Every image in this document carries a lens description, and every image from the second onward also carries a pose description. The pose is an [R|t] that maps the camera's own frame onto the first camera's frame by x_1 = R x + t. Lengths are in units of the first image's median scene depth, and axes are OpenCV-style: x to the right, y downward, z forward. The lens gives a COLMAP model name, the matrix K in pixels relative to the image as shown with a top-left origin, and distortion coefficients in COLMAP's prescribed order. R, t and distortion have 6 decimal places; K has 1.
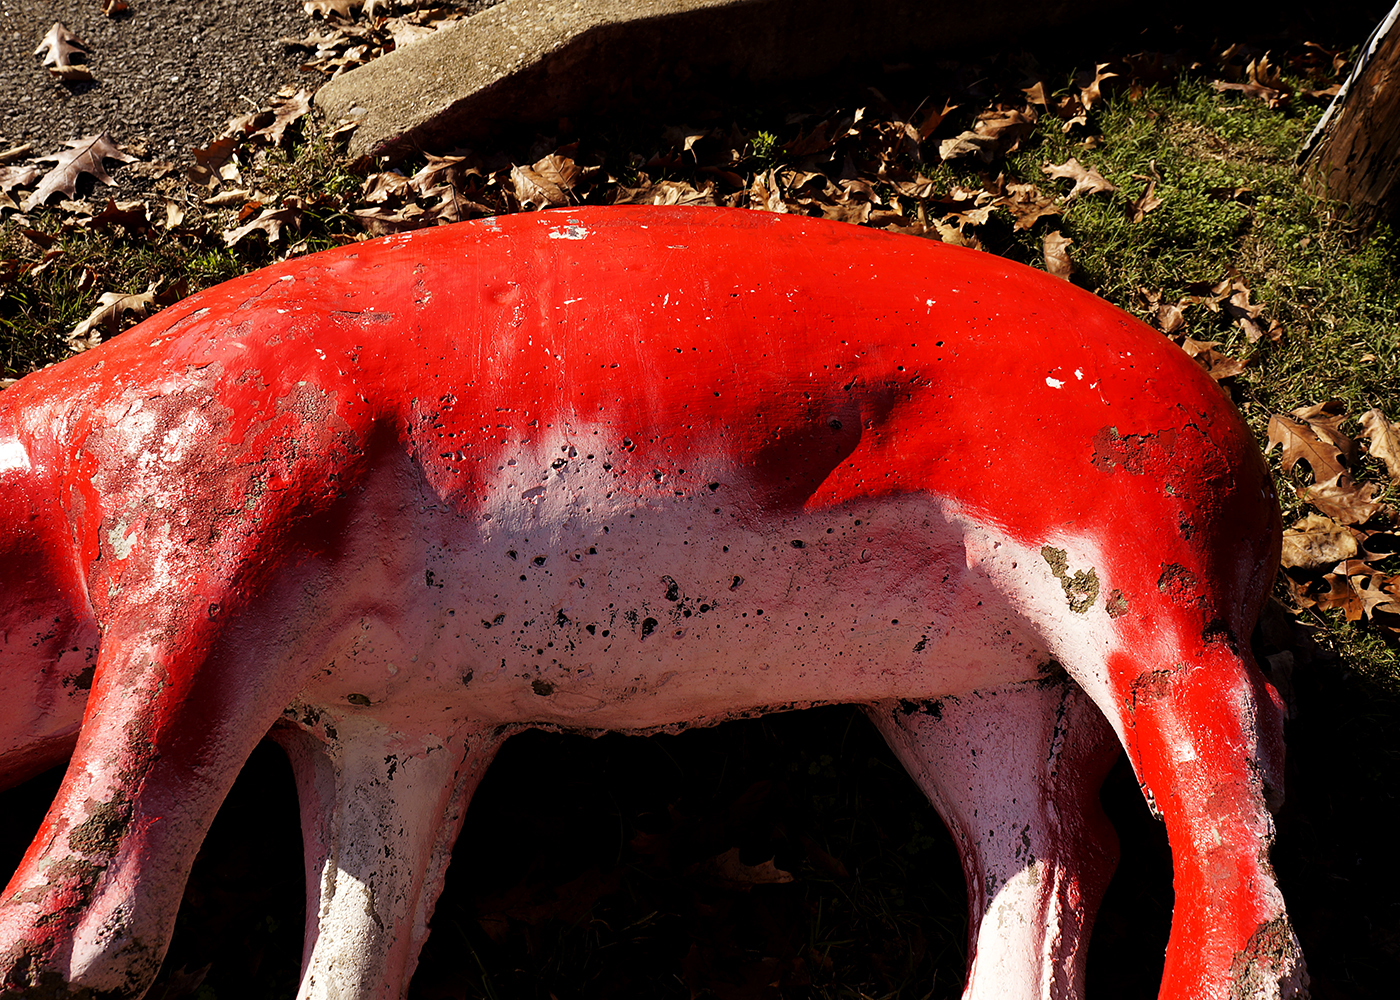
lens RADIAL K [[1212.3, 0, 703.3], [0, 1212.3, 513.8], [0, 0, 1]] dist [-0.020579, 0.005640]
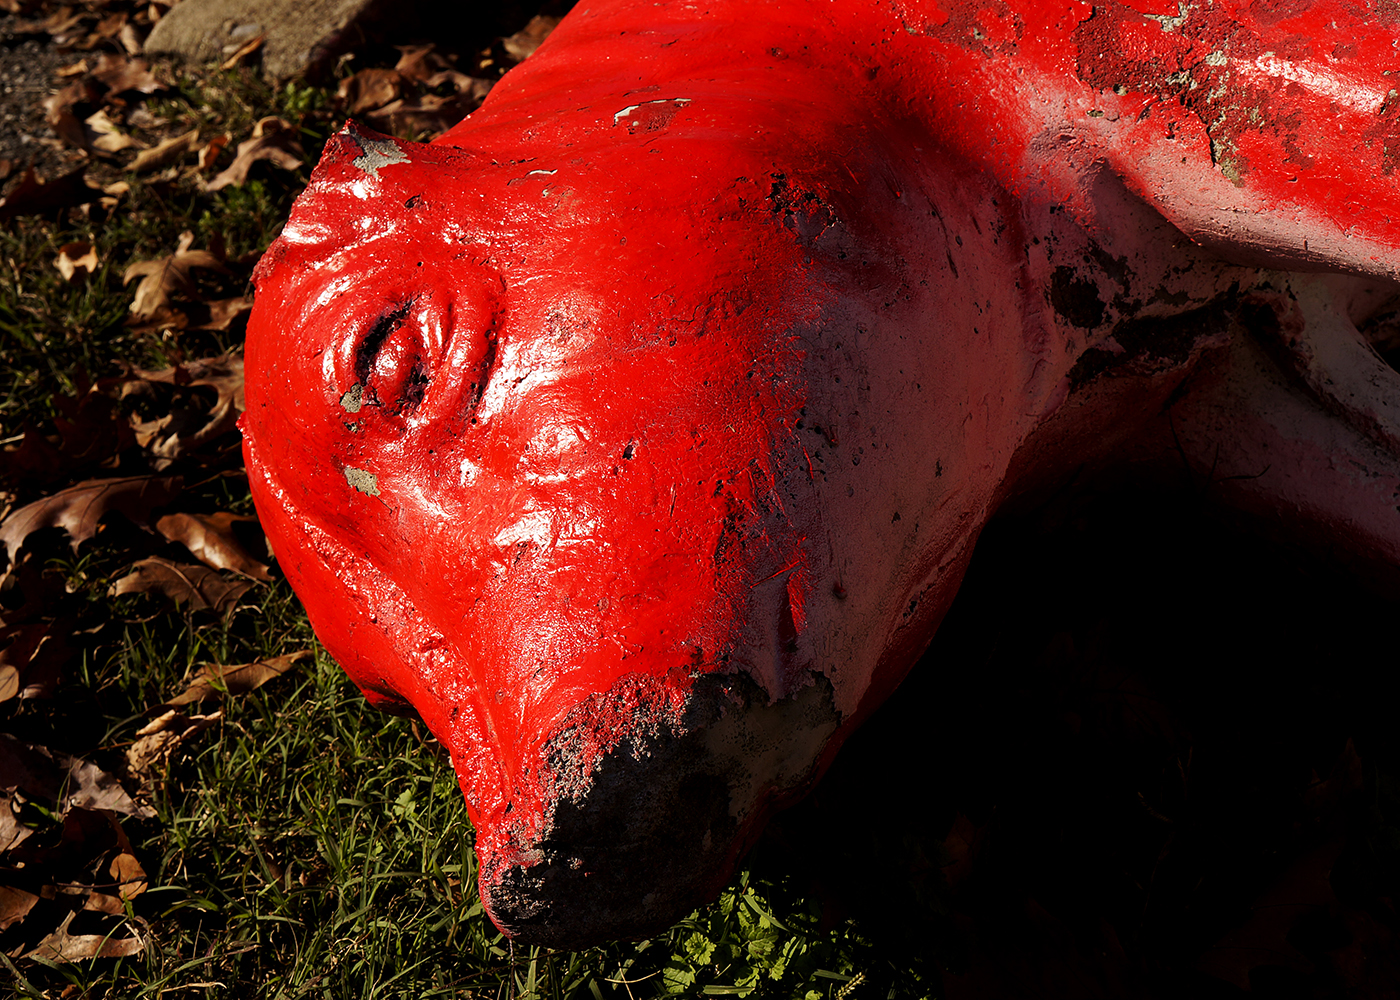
lens RADIAL K [[1667.0, 0, 699.5], [0, 1667.0, 500.0], [0, 0, 1]] dist [0.063244, 0.000000]
pose [[0.826243, -0.359973, 0.433292, -0.970939], [0.464576, 0.870451, -0.162739, 0.256541], [-0.318578, 0.335759, 0.886439, 0.341108]]
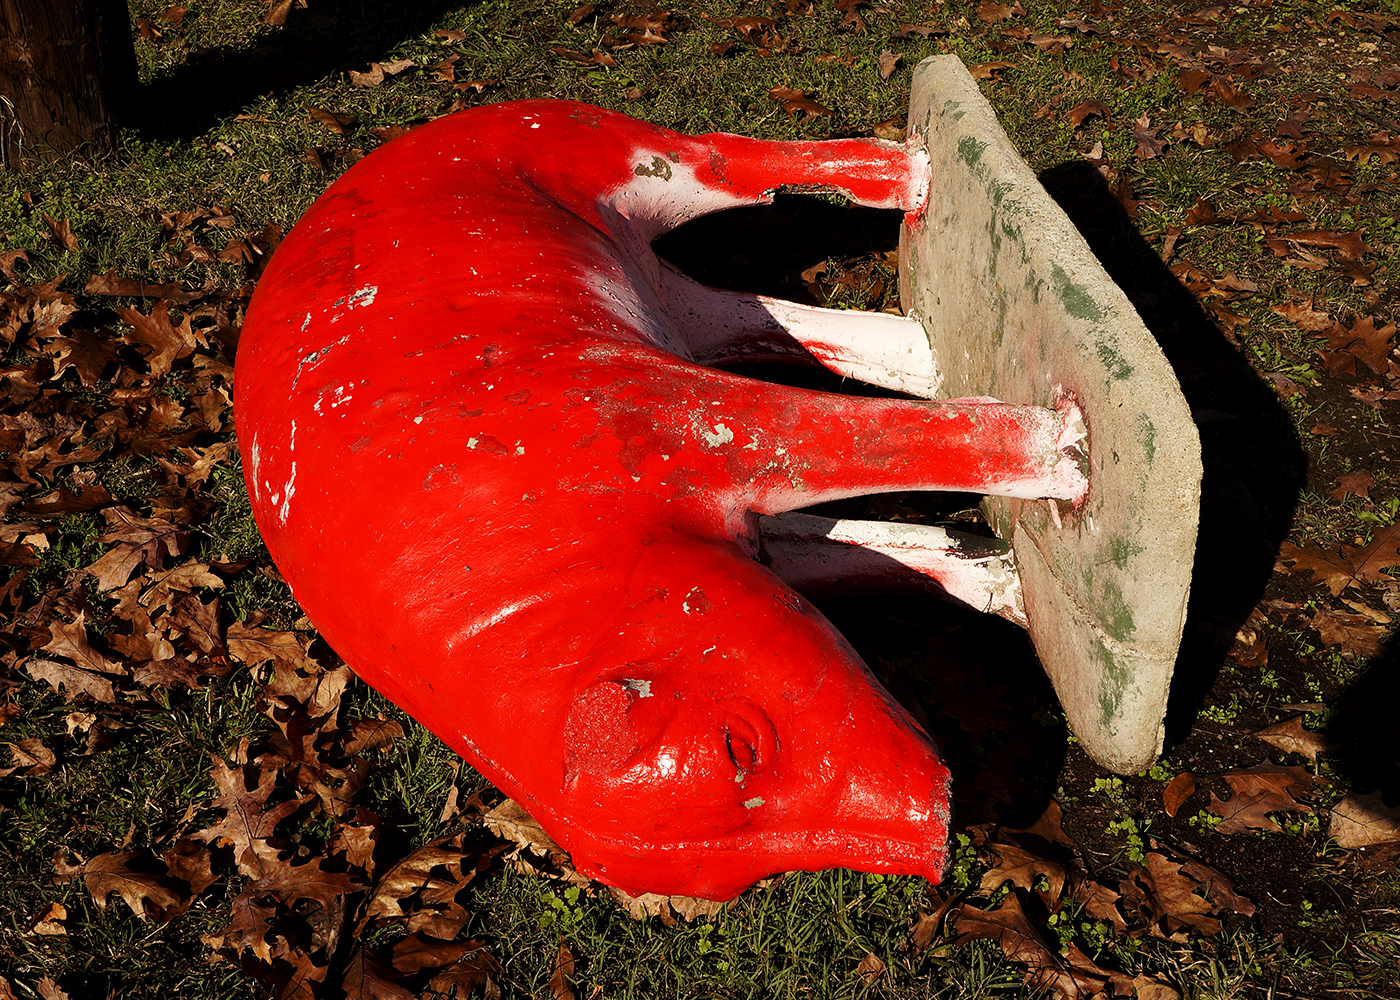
lens RADIAL K [[1843.4, 0, 700.3], [0, 1843.4, 500.1], [0, 0, 1]] dist [0.022502, 0.000000]
pose [[-0.065842, -0.624992, 0.777850, -1.868526], [0.757826, 0.475799, 0.446446, -0.777406], [-0.649126, 0.618870, 0.442307, 0.105850]]
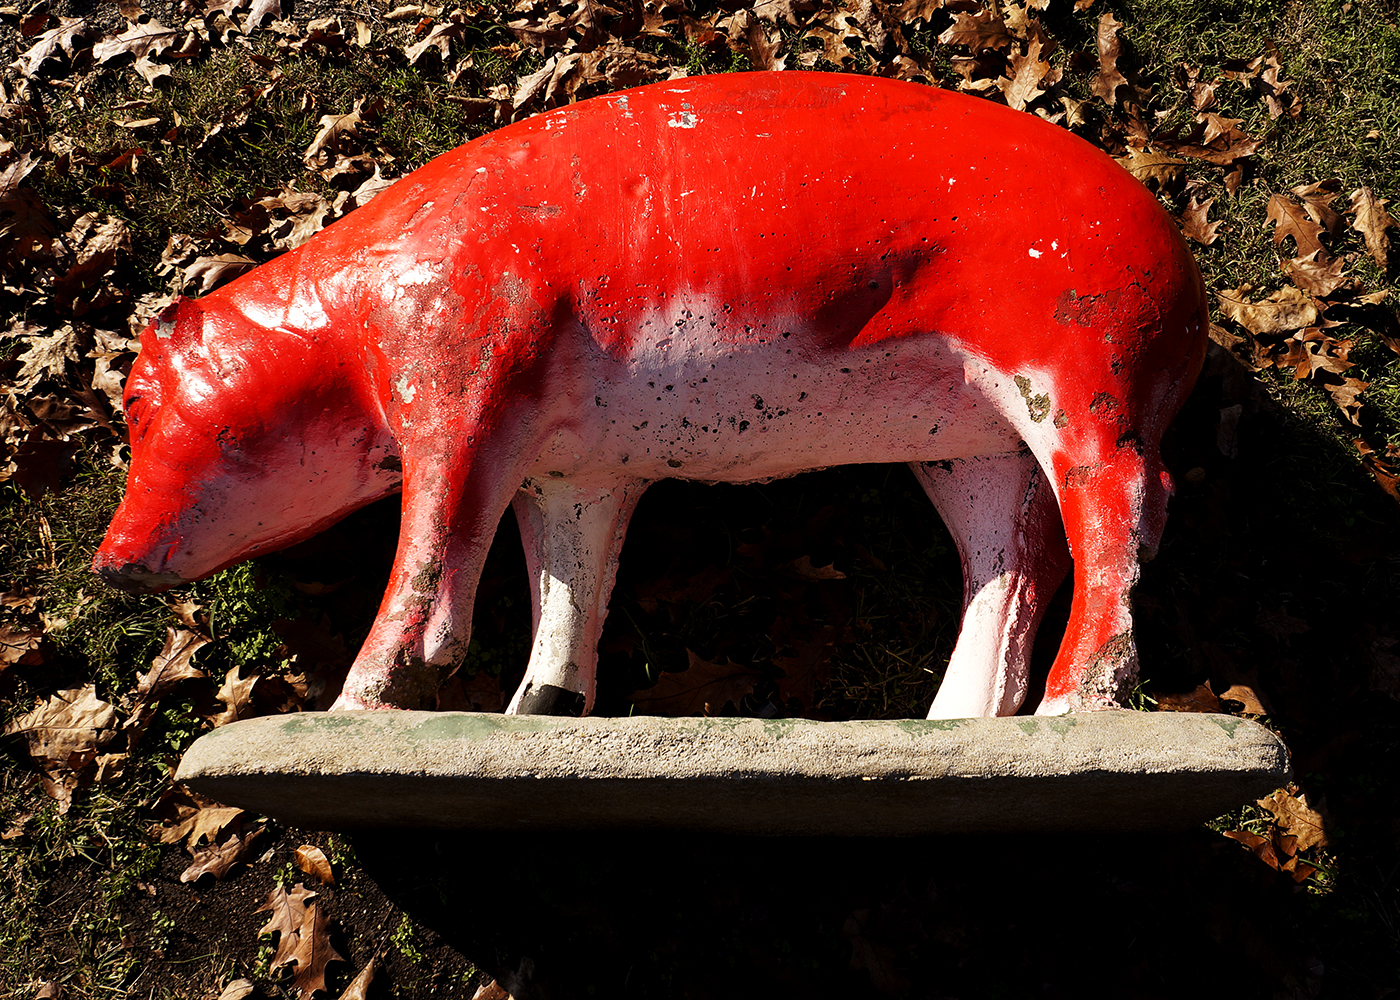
lens RADIAL K [[1212.3, 0, 706.7], [0, 1212.3, 497.9], [0, 0, 1]] dist [-0.020579, 0.005640]
pose [[0.994151, 0.009683, -0.107561, 0.068736], [0.025366, 0.947175, 0.319713, -0.292036], [0.104975, -0.320571, 0.941390, -0.422440]]
